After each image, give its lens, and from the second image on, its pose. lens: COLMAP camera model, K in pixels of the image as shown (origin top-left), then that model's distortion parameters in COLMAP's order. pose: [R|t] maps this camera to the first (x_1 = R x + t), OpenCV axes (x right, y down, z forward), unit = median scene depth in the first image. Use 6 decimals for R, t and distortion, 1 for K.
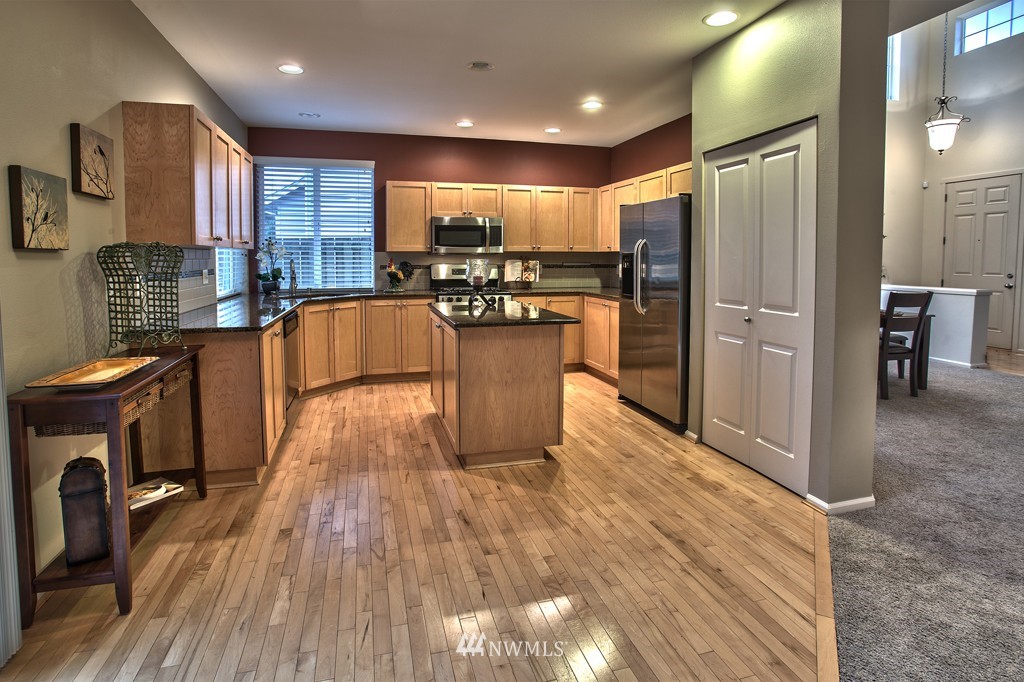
lens RADIAL K [[499.5, 0, 480.1], [0, 499.5, 288.4], [0, 0, 1]] dist [-0.041076, 0.015215]
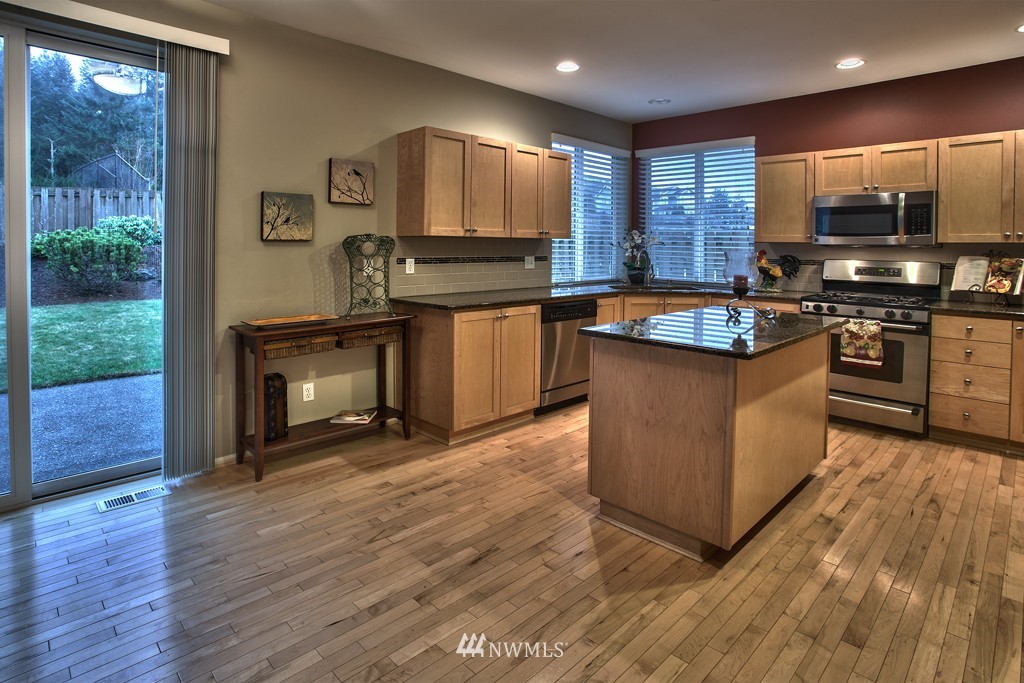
lens RADIAL K [[499.5, 0, 538.6], [0, 499.5, 253.2], [0, 0, 1]] dist [-0.041076, 0.015215]
pose [[0.566887, 0.017686, -0.823606, 0.547999], [-0.061005, 0.997926, -0.020560, -0.031616], [0.821534, 0.061899, 0.566790, 0.445624]]
